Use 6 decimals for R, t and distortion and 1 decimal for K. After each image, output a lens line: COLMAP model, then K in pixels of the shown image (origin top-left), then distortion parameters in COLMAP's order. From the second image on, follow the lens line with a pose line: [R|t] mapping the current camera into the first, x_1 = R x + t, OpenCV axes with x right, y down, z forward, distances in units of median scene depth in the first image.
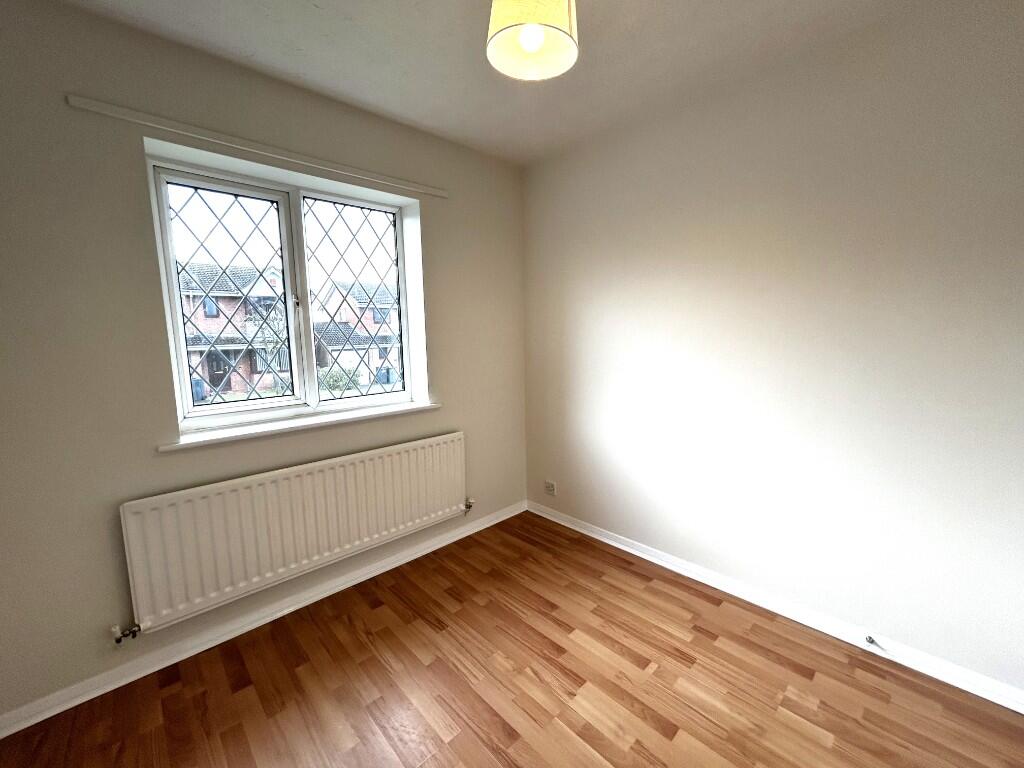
lens RADIAL K [[417.9, 0, 511.7], [0, 417.9, 381.8], [0, 0, 1]] dist [-0.000057, -0.000745]
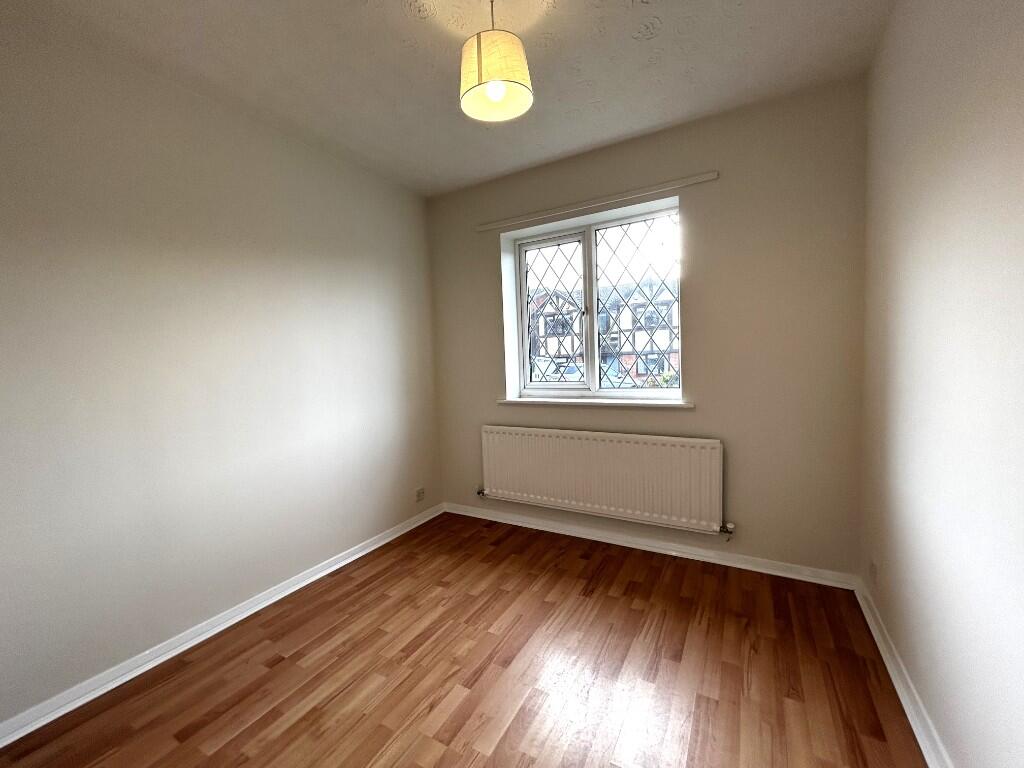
lens RADIAL K [[413.6, 0, 513.0], [0, 413.6, 384.0], [0, 0, 1]] dist [-0.000114, -0.000282]
pose [[0.295859, 0.079247, -0.951939, 0.700161], [-0.080572, 0.995072, 0.057797, -0.018459], [0.951827, 0.059600, 0.300786, 0.399053]]
